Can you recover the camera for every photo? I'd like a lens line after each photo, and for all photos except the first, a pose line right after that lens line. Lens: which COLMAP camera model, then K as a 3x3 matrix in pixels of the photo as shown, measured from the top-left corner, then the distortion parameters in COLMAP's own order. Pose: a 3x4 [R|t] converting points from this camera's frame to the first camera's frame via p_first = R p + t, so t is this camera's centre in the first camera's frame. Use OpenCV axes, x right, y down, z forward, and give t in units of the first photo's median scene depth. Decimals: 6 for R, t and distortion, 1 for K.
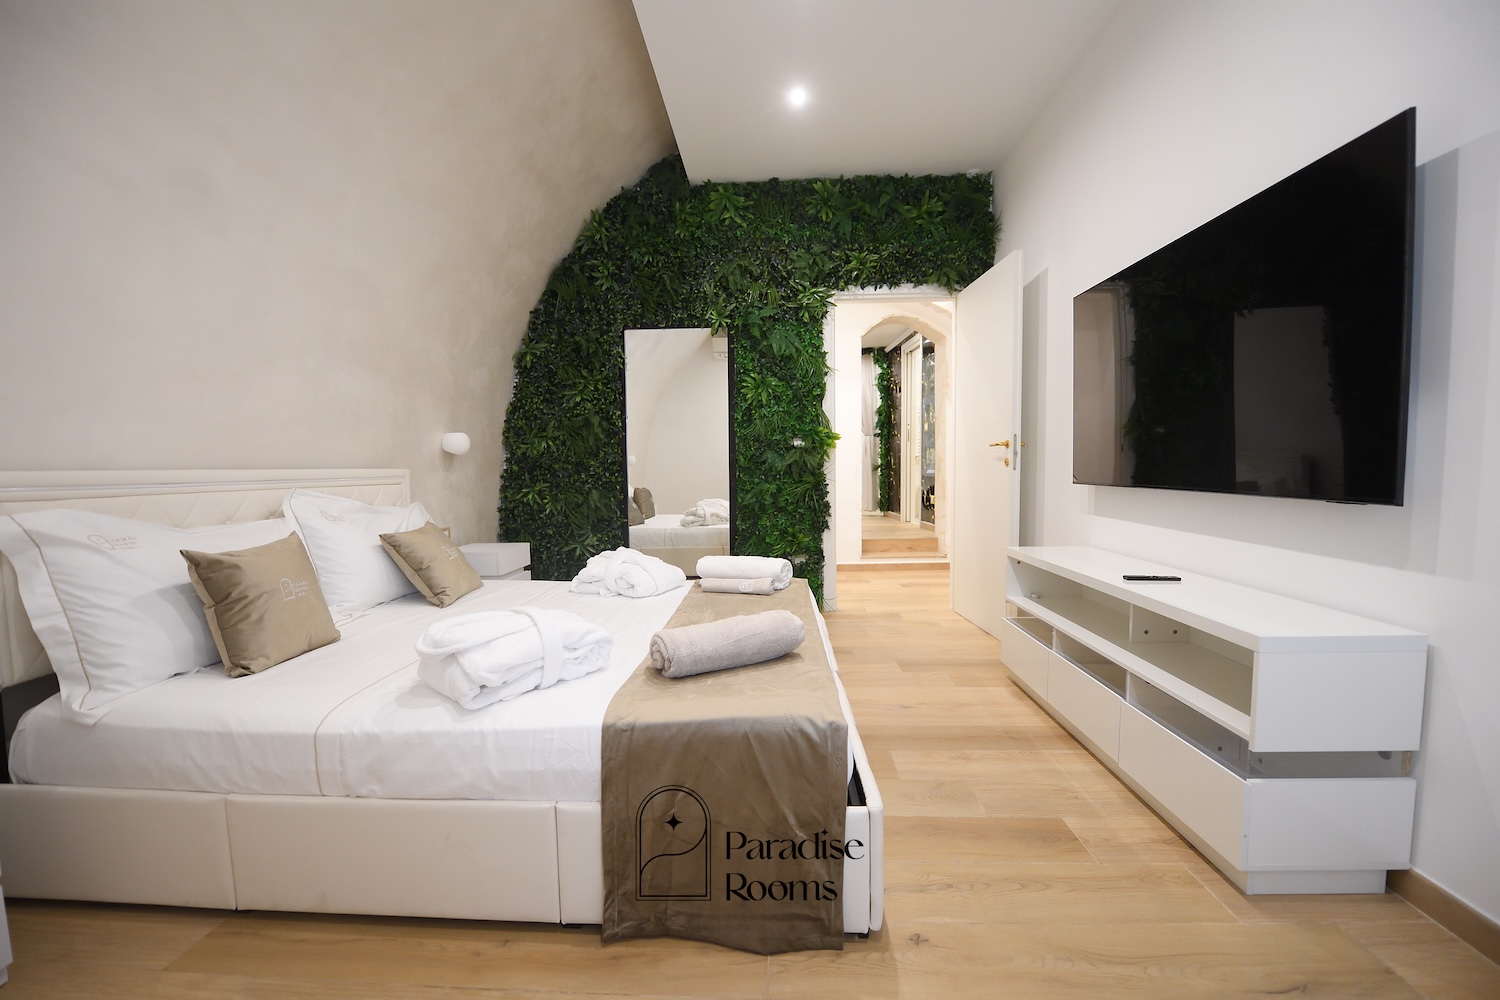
lens RADIAL K [[595.5, 0, 751.0], [0, 595.5, 508.1], [0, 0, 1]] dist [-0.018349, -0.001657]
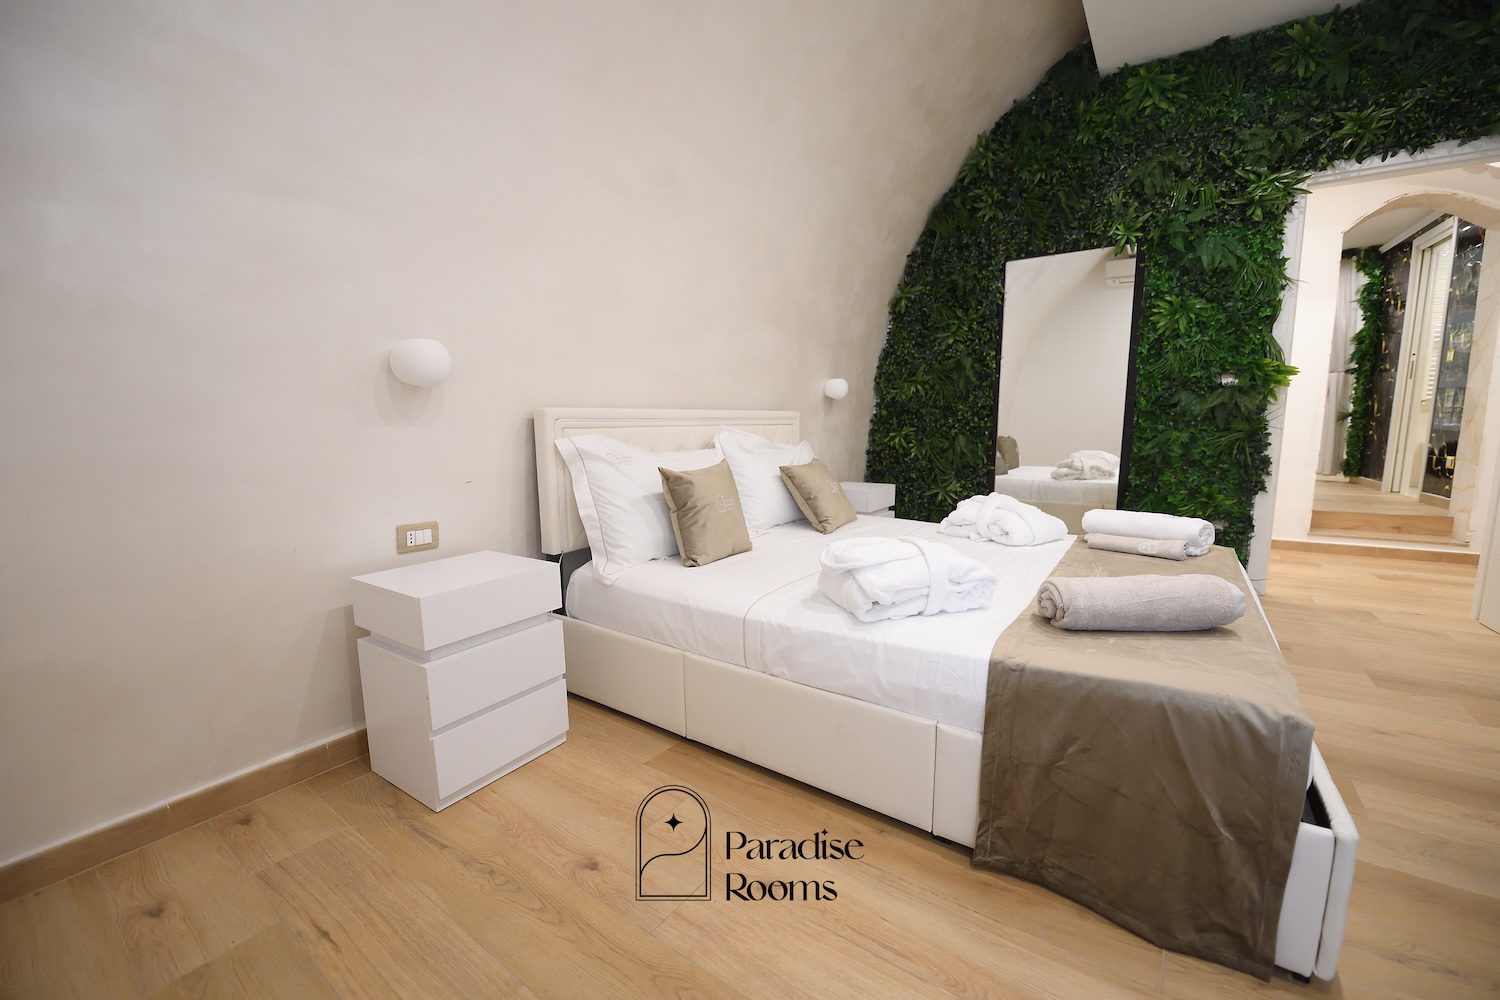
lens RADIAL K [[595.5, 0, 748.9], [0, 595.5, 507.6], [0, 0, 1]] dist [-0.018349, -0.001657]
pose [[0.839829, 0.082465, -0.536550, -0.025399], [-0.038050, 0.994906, 0.093354, 0.011121], [0.541515, -0.057986, 0.838689, -0.013435]]
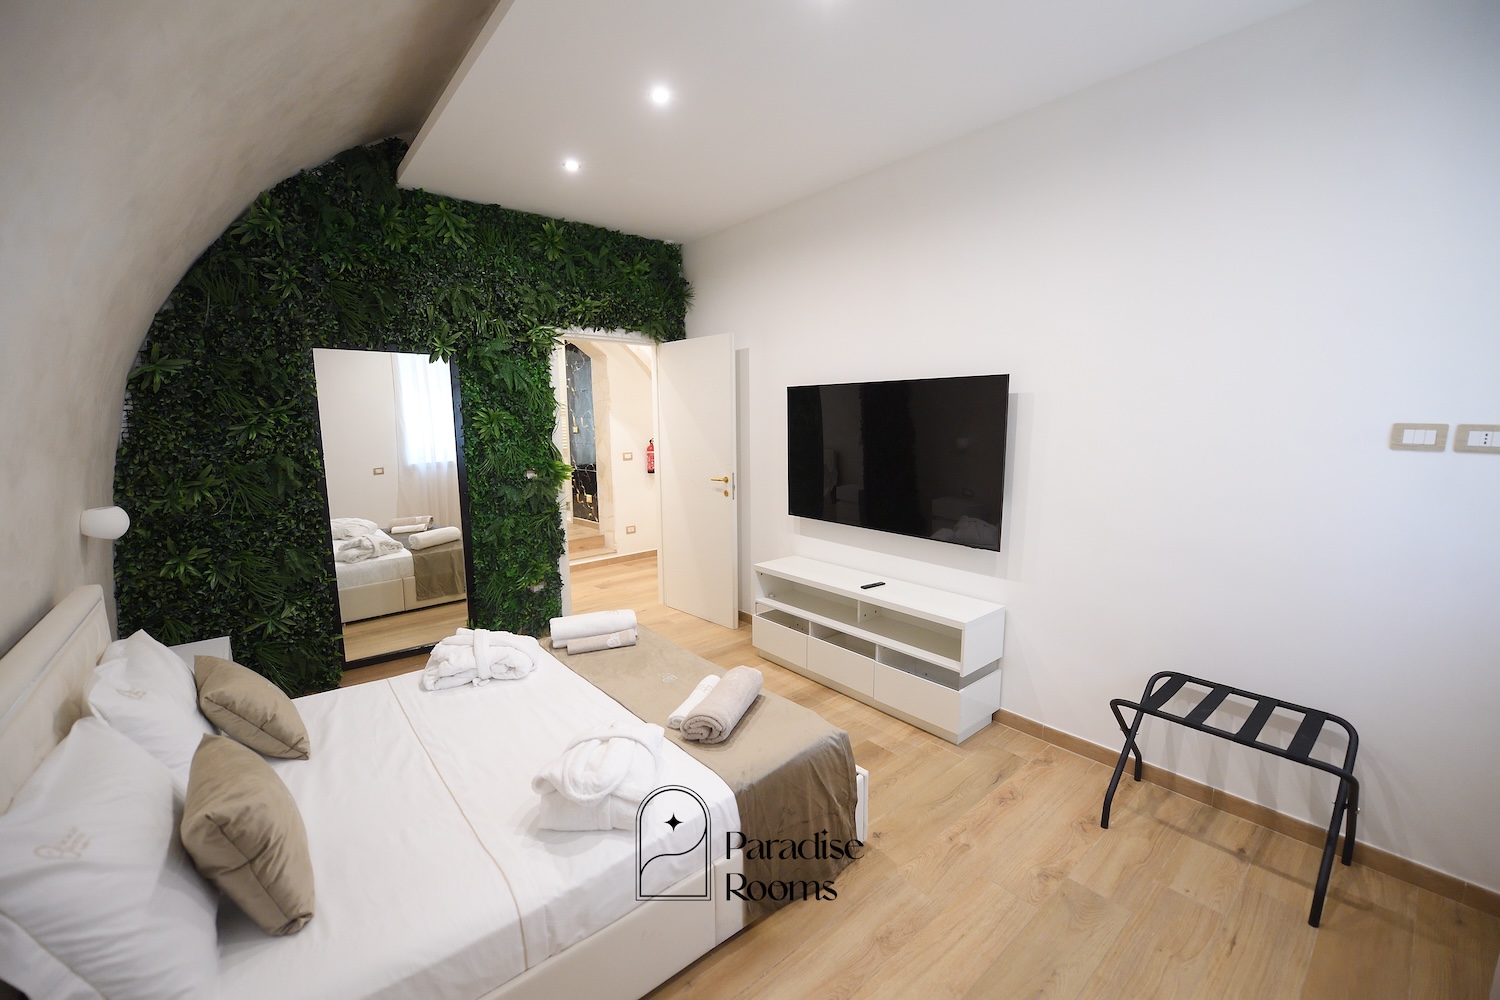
lens RADIAL K [[595.5, 0, 751.5], [0, 595.5, 508.4], [0, 0, 1]] dist [-0.018349, -0.001657]
pose [[0.731997, -0.094072, 0.674782, -0.361253], [0.043972, 0.994880, 0.090997, -0.138724], [-0.679888, -0.036938, 0.732385, -0.003882]]
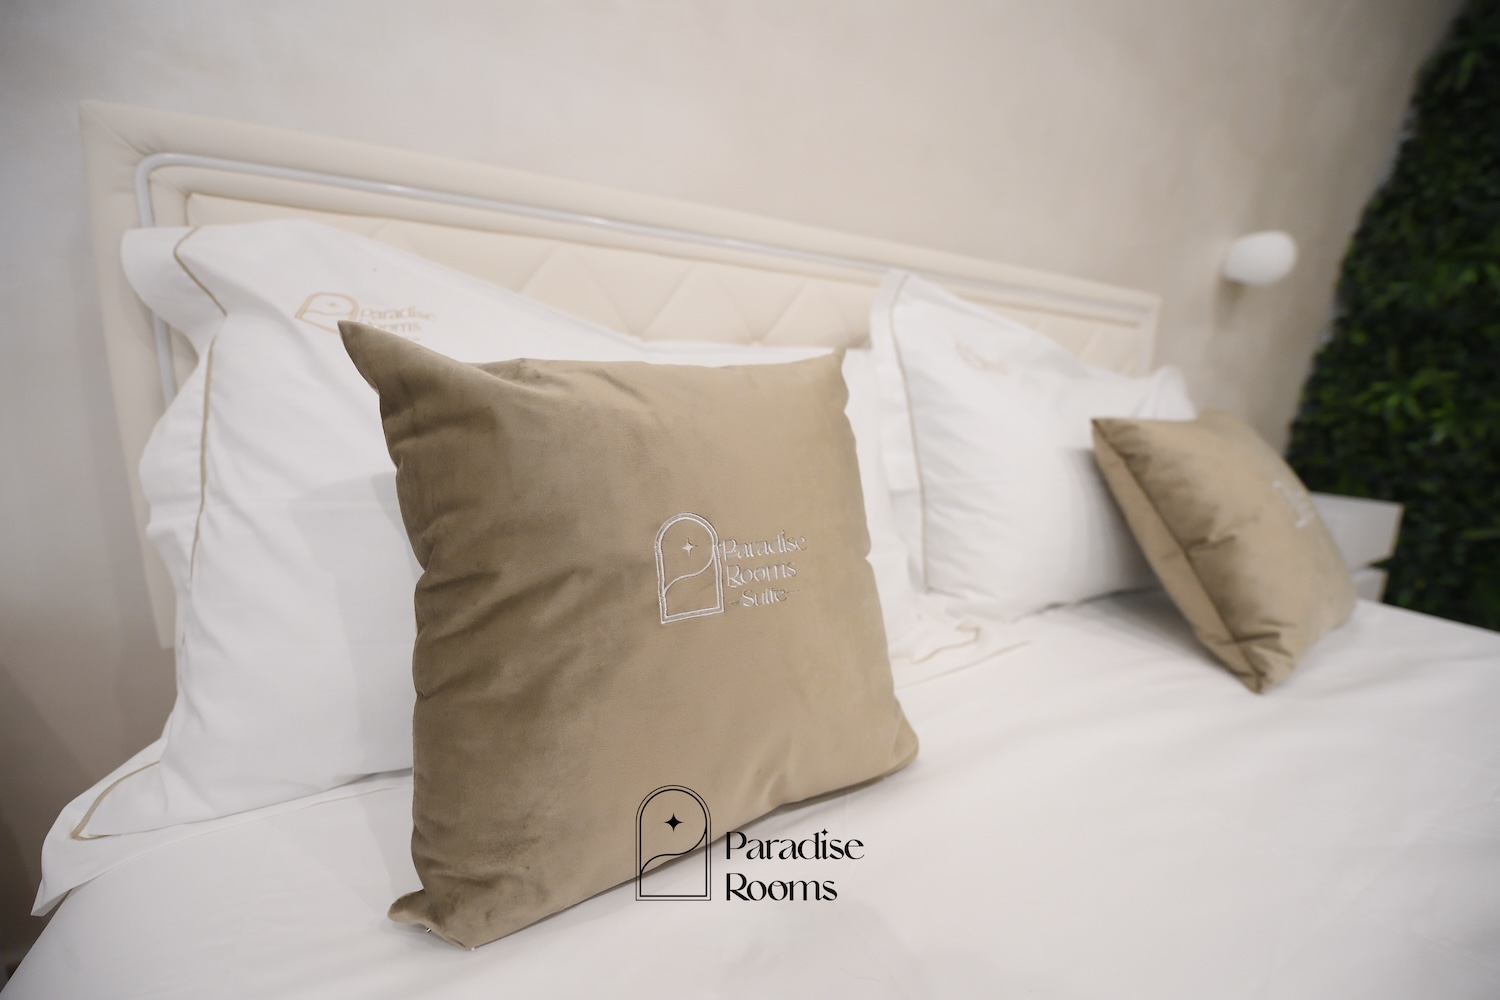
lens RADIAL K [[595.5, 0, 752.1], [0, 595.5, 508.0], [0, 0, 1]] dist [-0.018349, -0.001657]
pose [[0.521439, 0.188683, -0.832166, -0.264553], [-0.094246, 0.982014, 0.163605, 0.035427], [0.848068, -0.006881, 0.529843, 0.394823]]
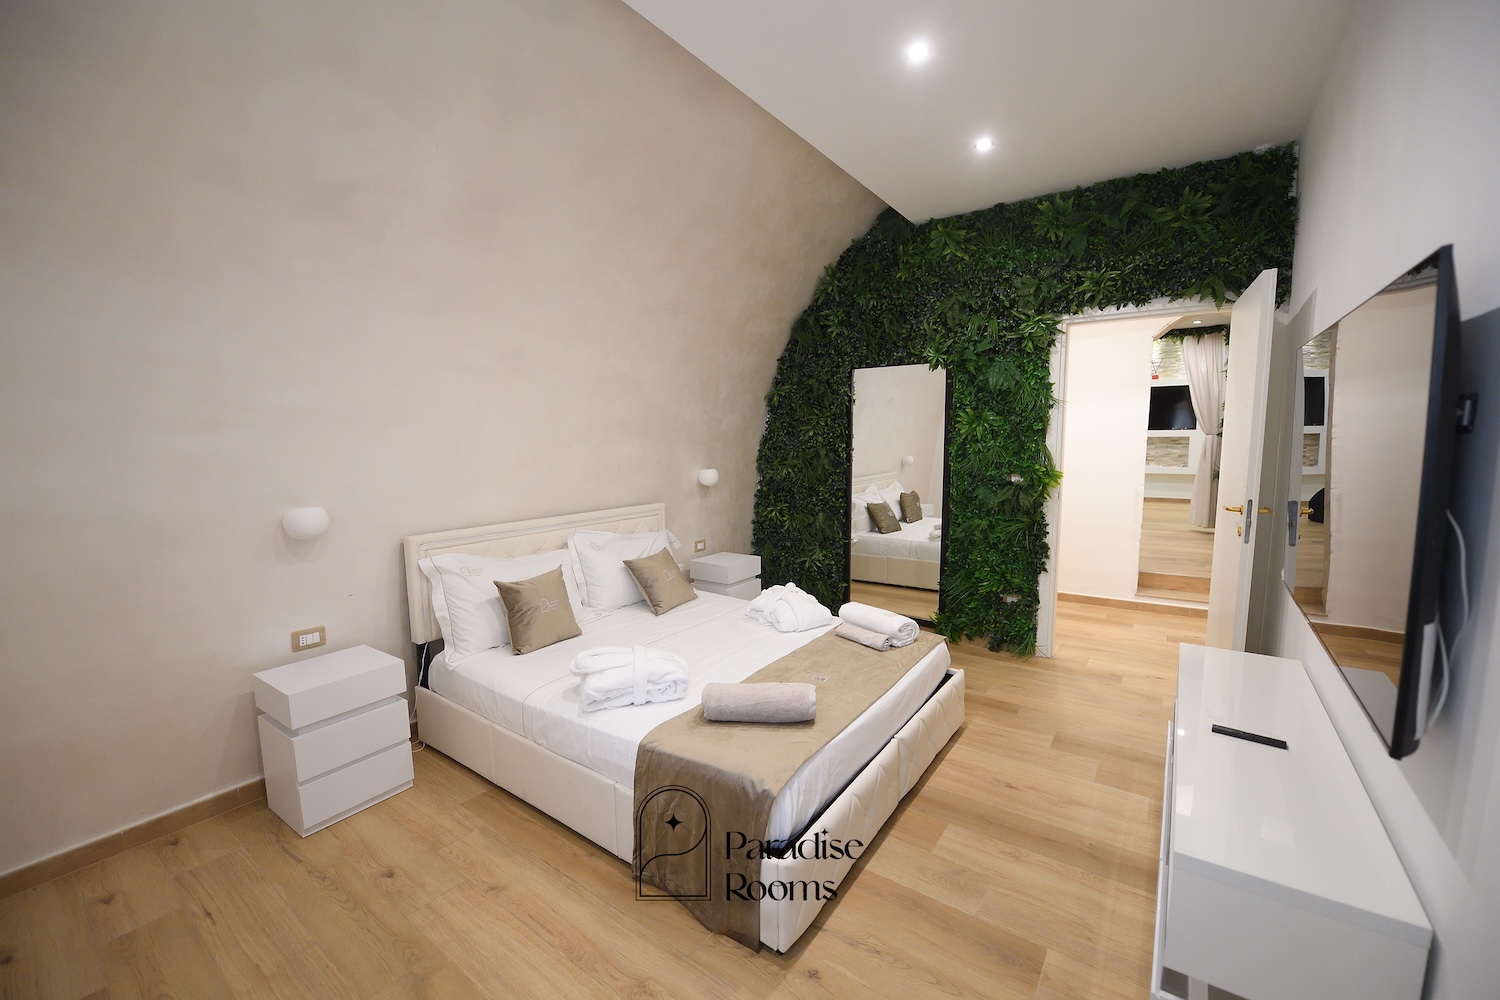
lens RADIAL K [[595.5, 0, 749.6], [0, 595.5, 507.7], [0, 0, 1]] dist [-0.018349, -0.001657]
pose [[0.836802, 0.067653, -0.543309, 0.260453], [-0.037424, 0.997083, 0.066518, -0.119044], [0.546224, -0.035330, 0.836893, -0.037846]]
